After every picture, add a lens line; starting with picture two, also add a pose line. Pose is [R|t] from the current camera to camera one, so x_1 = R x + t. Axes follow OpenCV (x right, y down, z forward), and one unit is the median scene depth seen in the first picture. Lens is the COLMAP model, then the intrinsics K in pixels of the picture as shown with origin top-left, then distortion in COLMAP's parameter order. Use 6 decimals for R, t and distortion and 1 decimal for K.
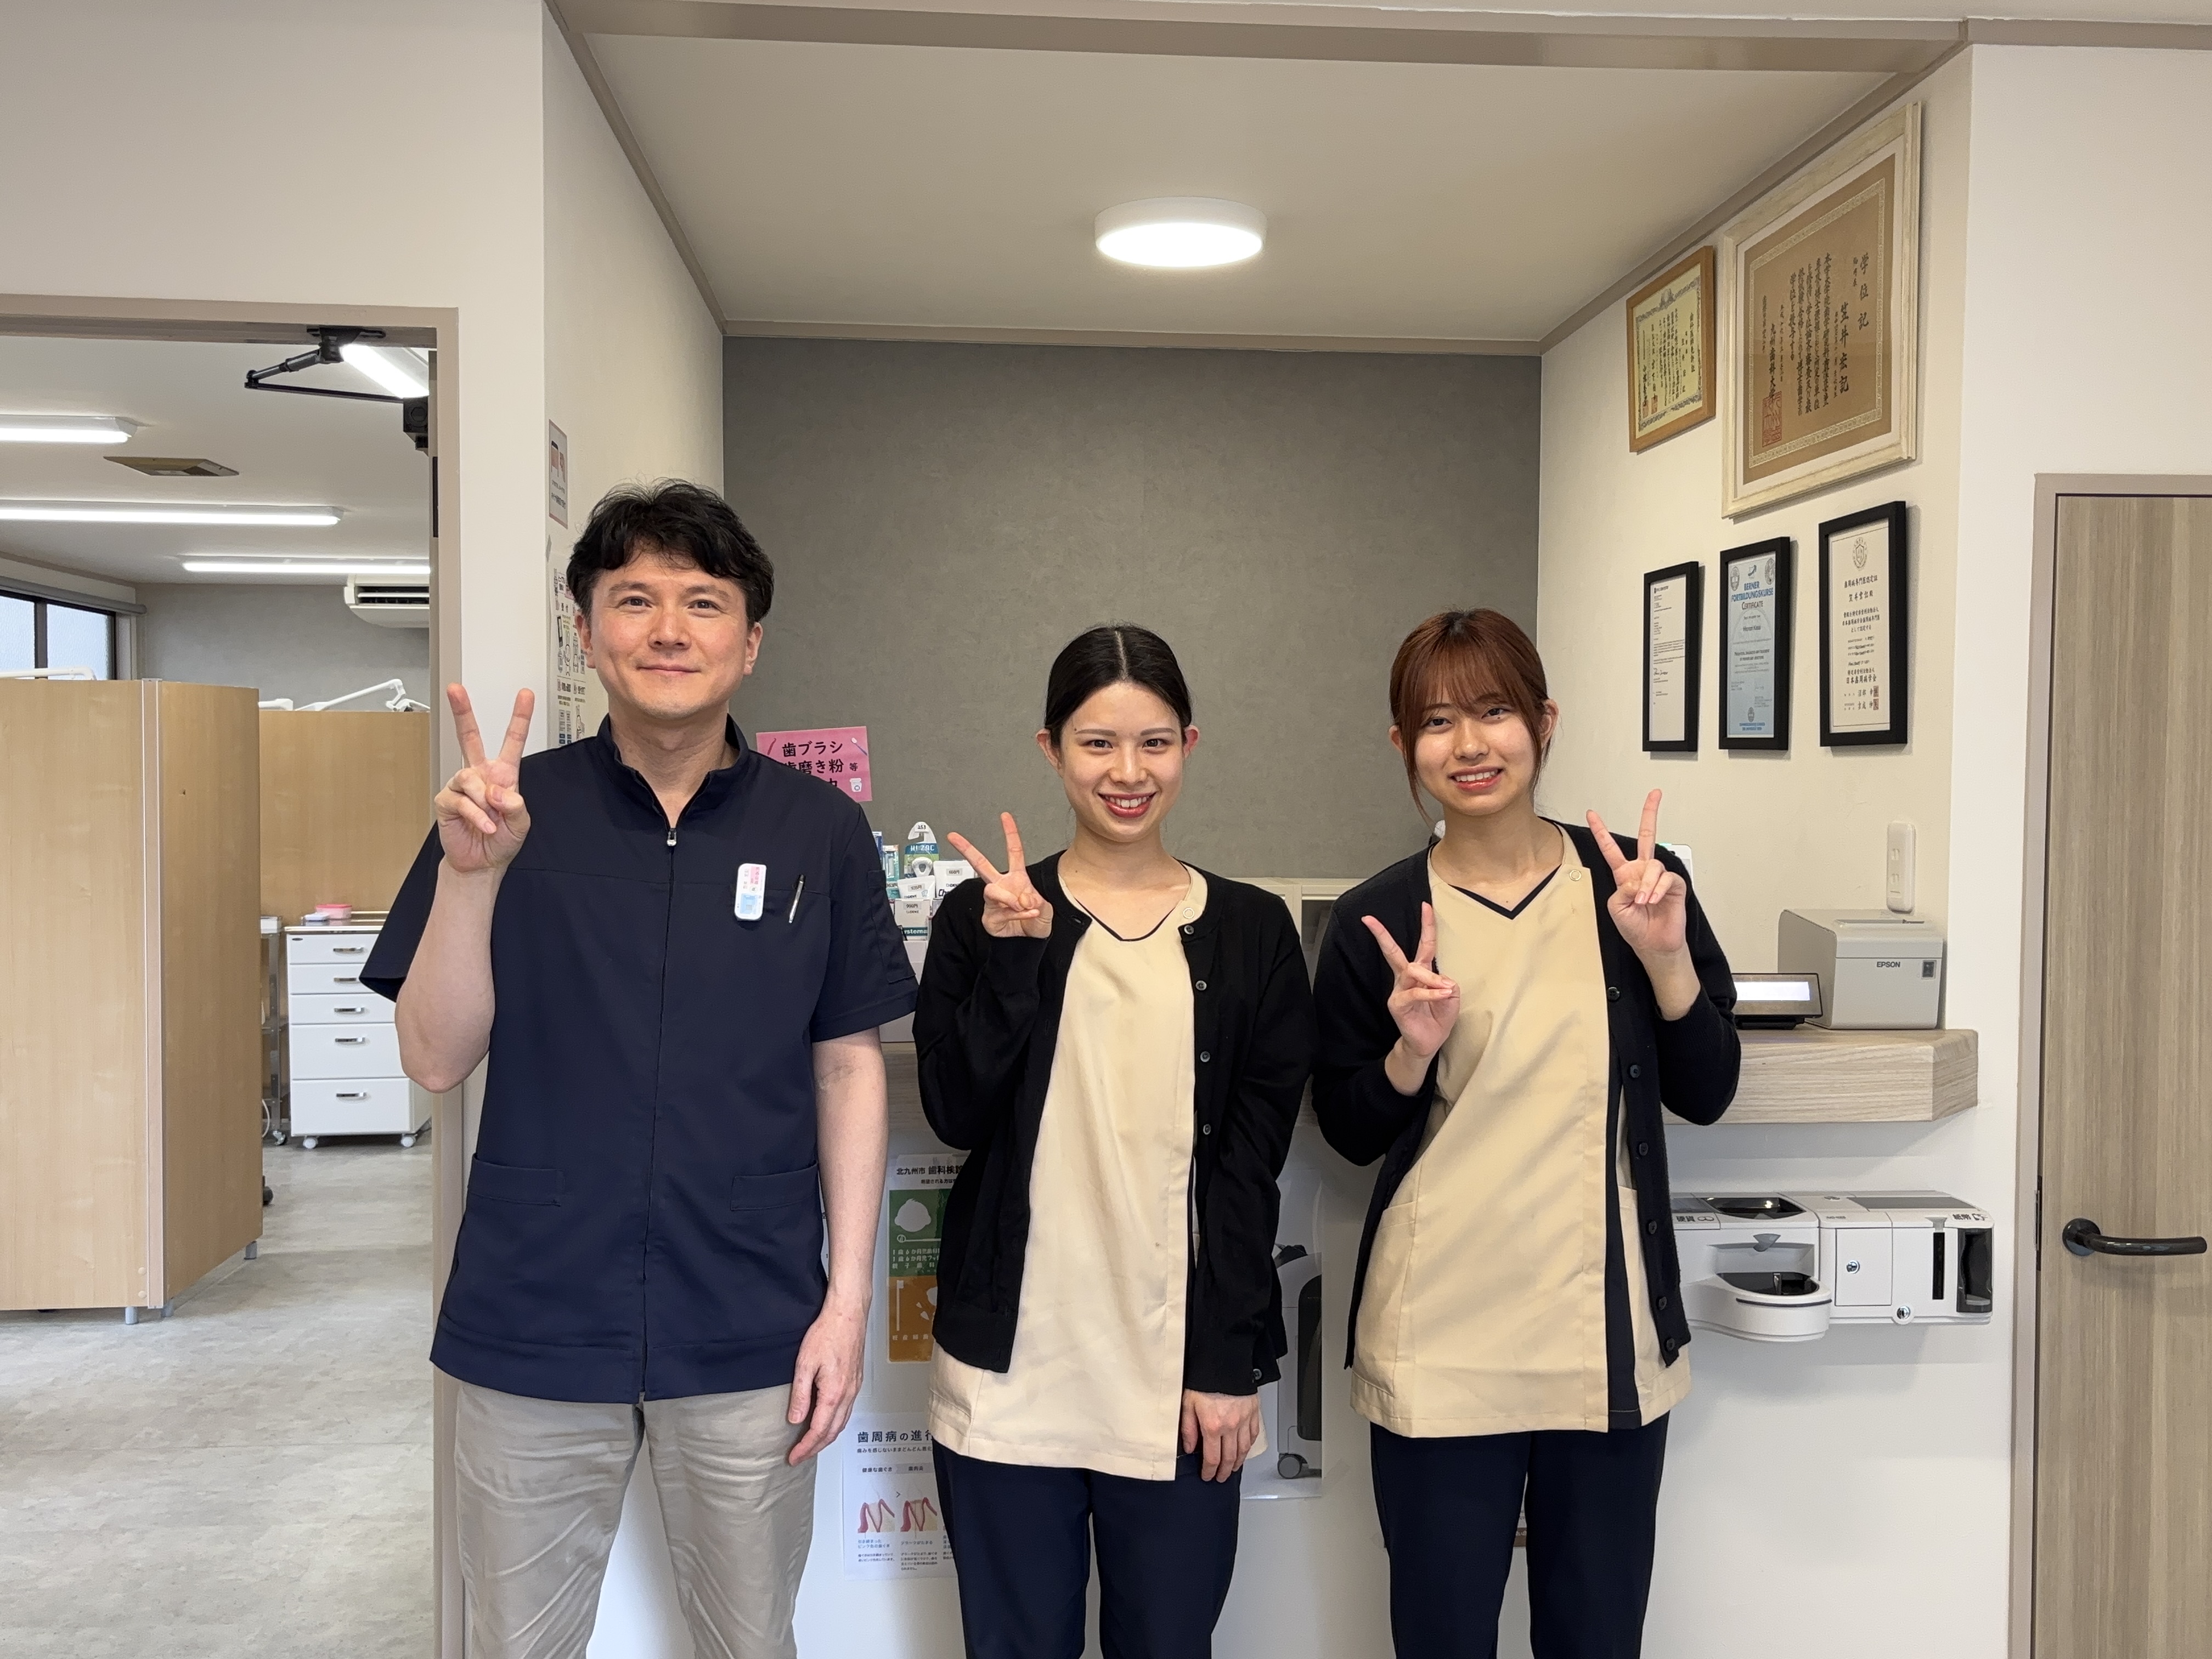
lens RADIAL K [[1984.8, 0, 1107.5], [0, 1984.8, 832.3], [0, 0, 1]] dist [0.008868, 0.002282]
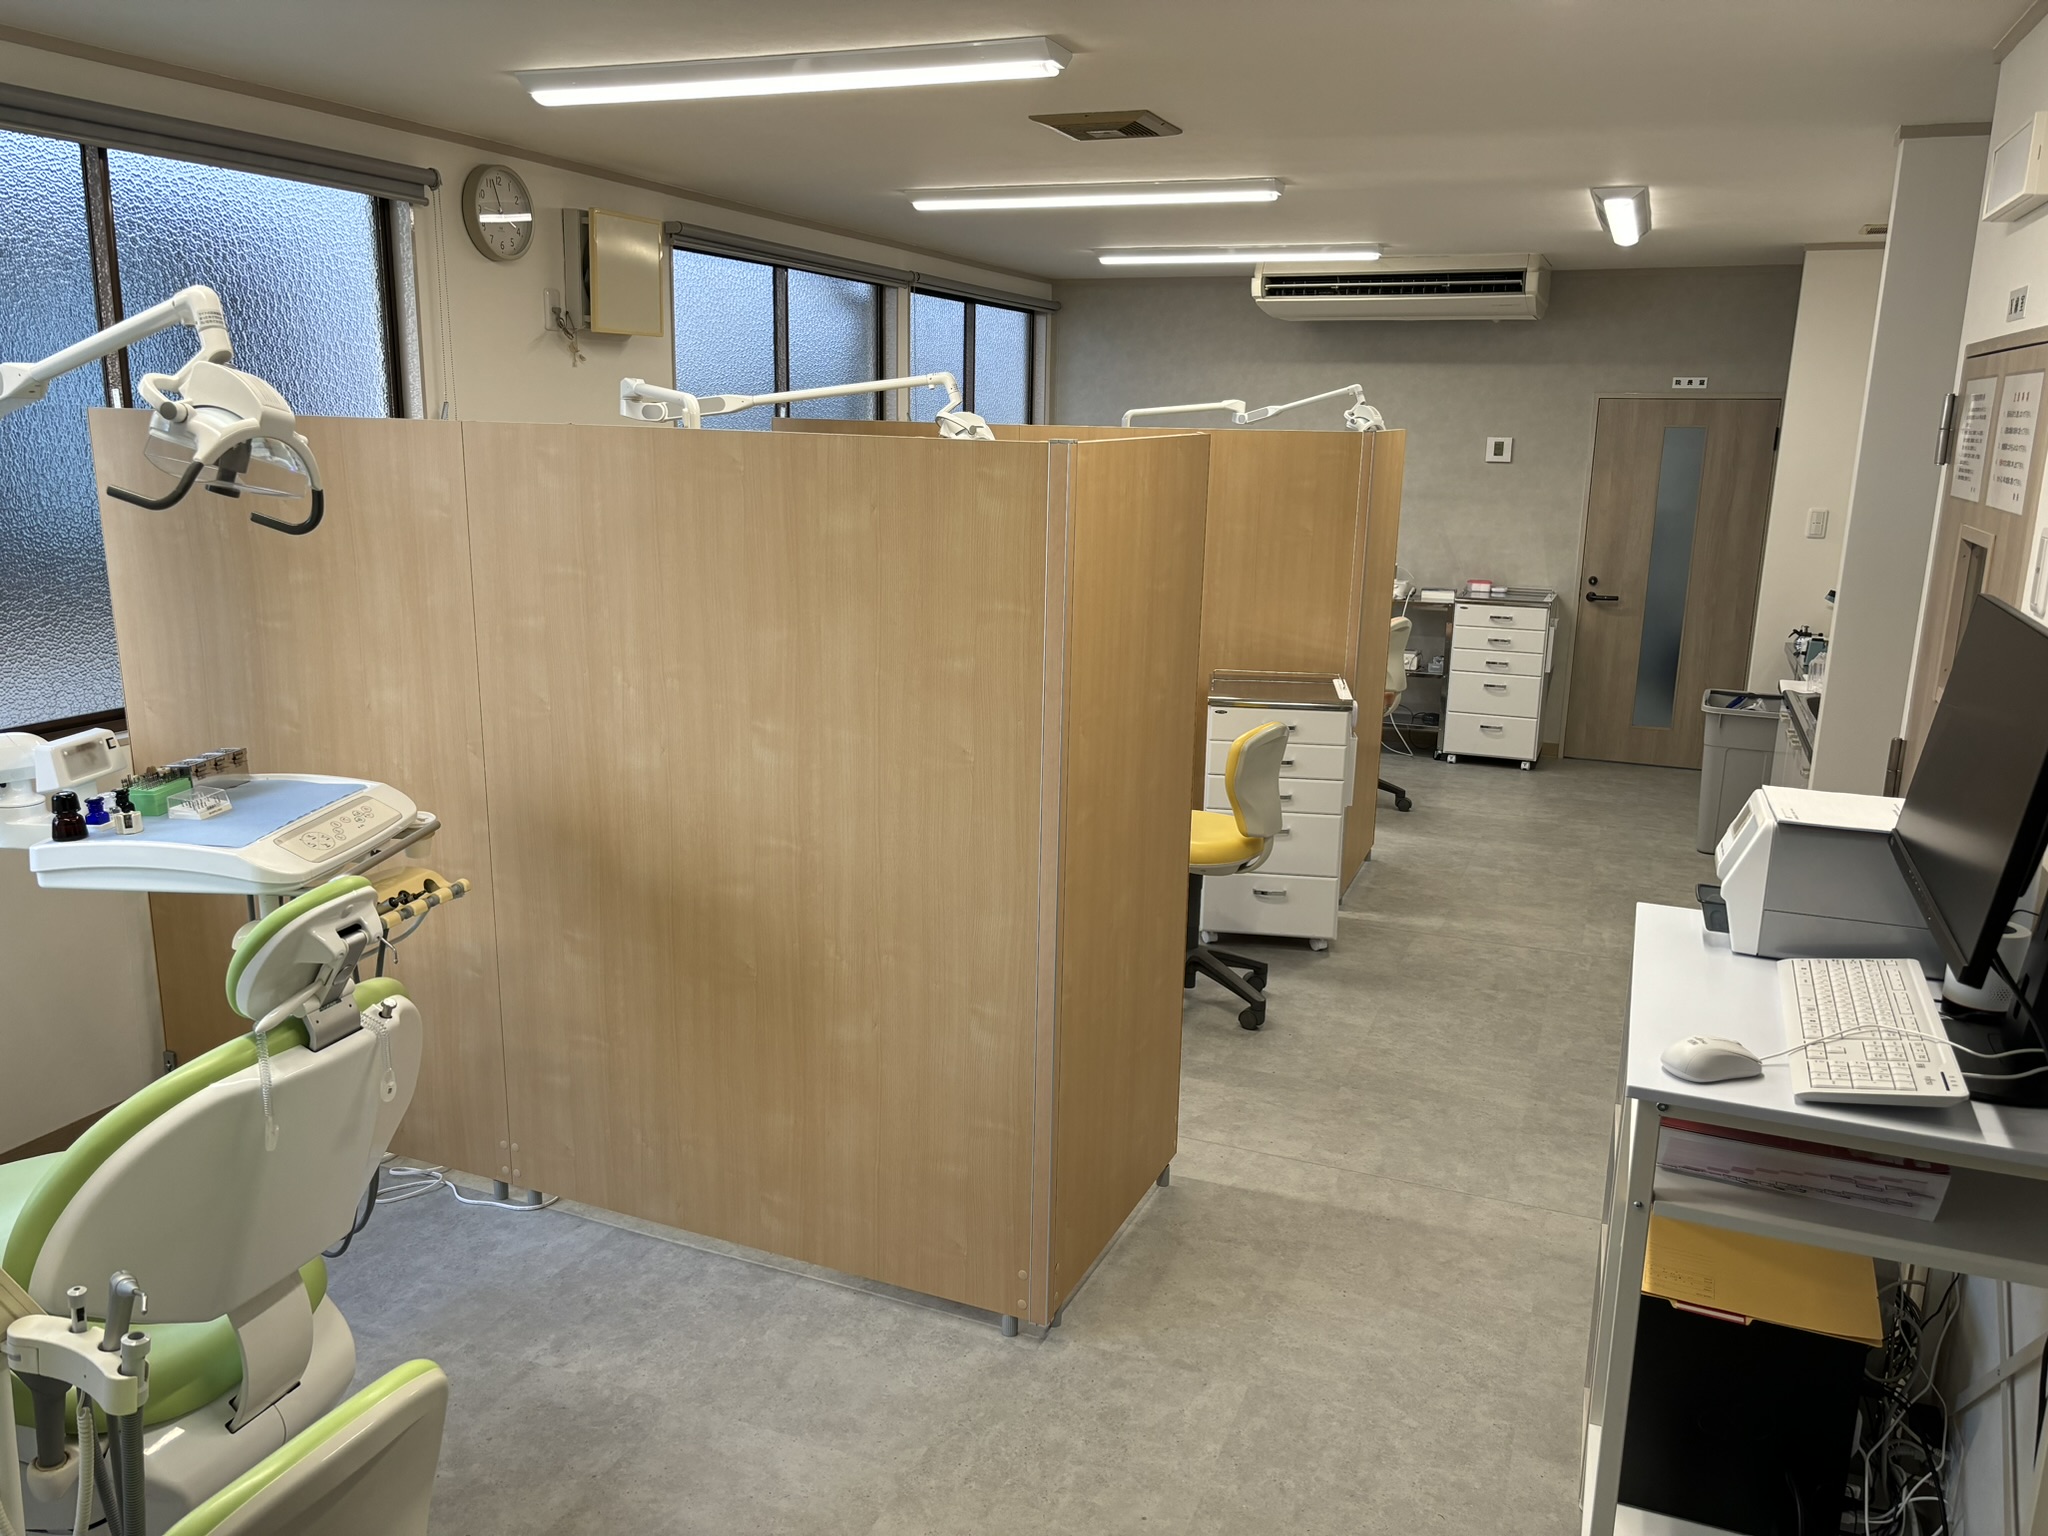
lens RADIAL K [[1569.9, 0, 1019.9], [0, 1569.9, 768.9], [0, 0, 1]] dist [0.006058, 0.000431]
pose [[0.891222, 0.106607, -0.440860, -0.140079], [-0.022188, 0.981069, 0.192384, -0.039068], [0.453023, -0.161675, 0.876716, 0.283825]]
